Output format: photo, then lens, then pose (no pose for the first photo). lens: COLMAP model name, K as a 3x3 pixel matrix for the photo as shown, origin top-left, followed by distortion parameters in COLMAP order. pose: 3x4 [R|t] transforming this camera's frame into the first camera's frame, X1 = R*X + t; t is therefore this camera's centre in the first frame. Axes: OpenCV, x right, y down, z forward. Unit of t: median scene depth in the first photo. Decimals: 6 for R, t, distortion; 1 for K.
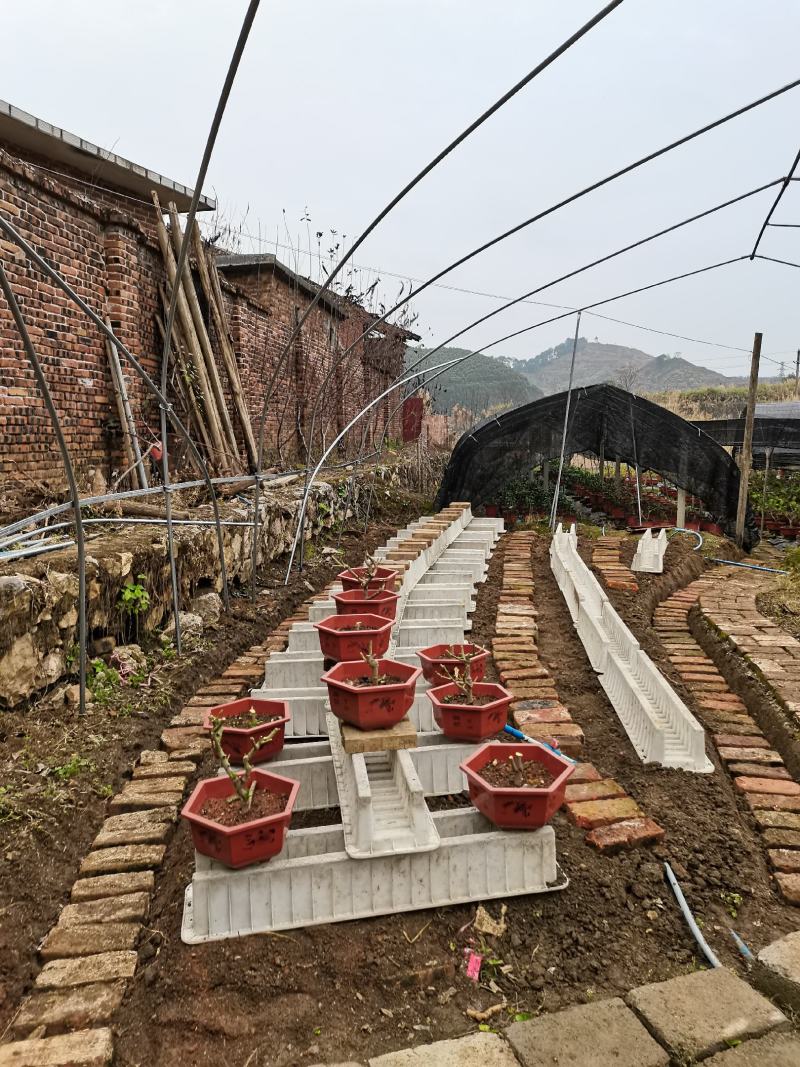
lens RADIAL K [[798.1, 0, 400.3], [0, 798.1, 533.3], [0, 0, 1]] dist [0.028890, -0.017778]
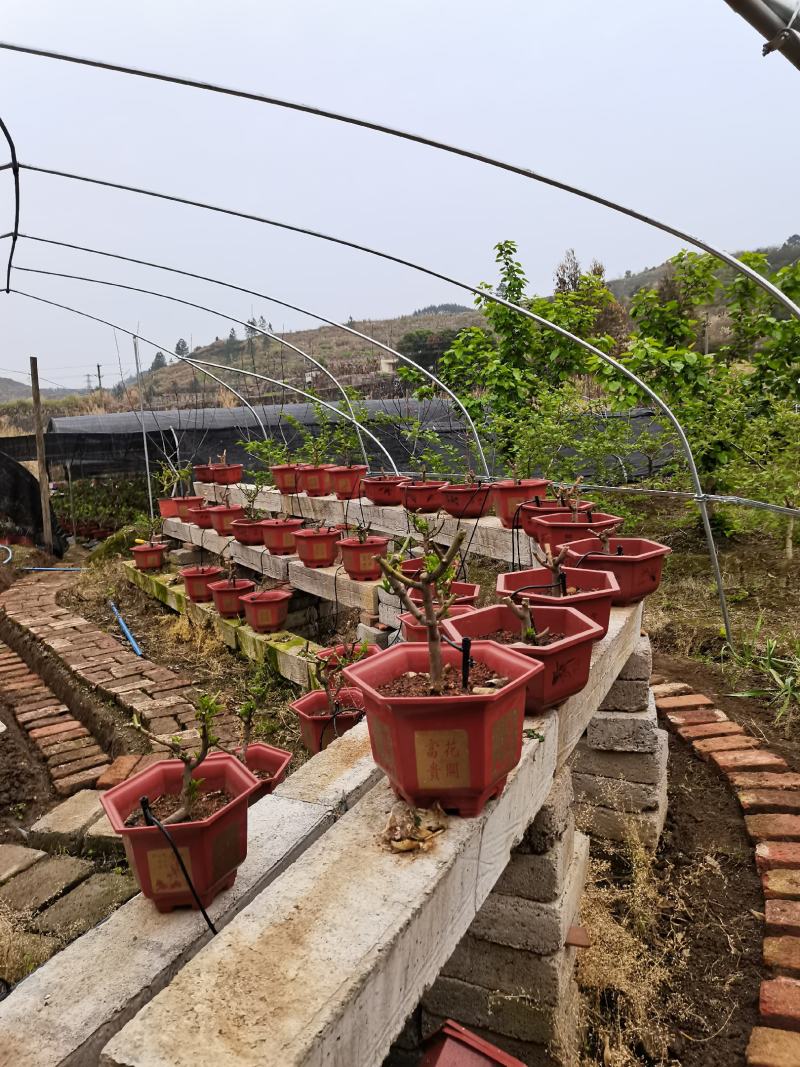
lens RADIAL K [[798.1, 0, 399.1], [0, 798.1, 532.6], [0, 0, 1]] dist [0.028890, -0.017778]
pose [[0.697488, -0.135030, 0.703760, -0.011976], [0.145630, 0.988302, 0.045293, 0.018427], [-0.701643, 0.070897, 0.708993, -0.215493]]
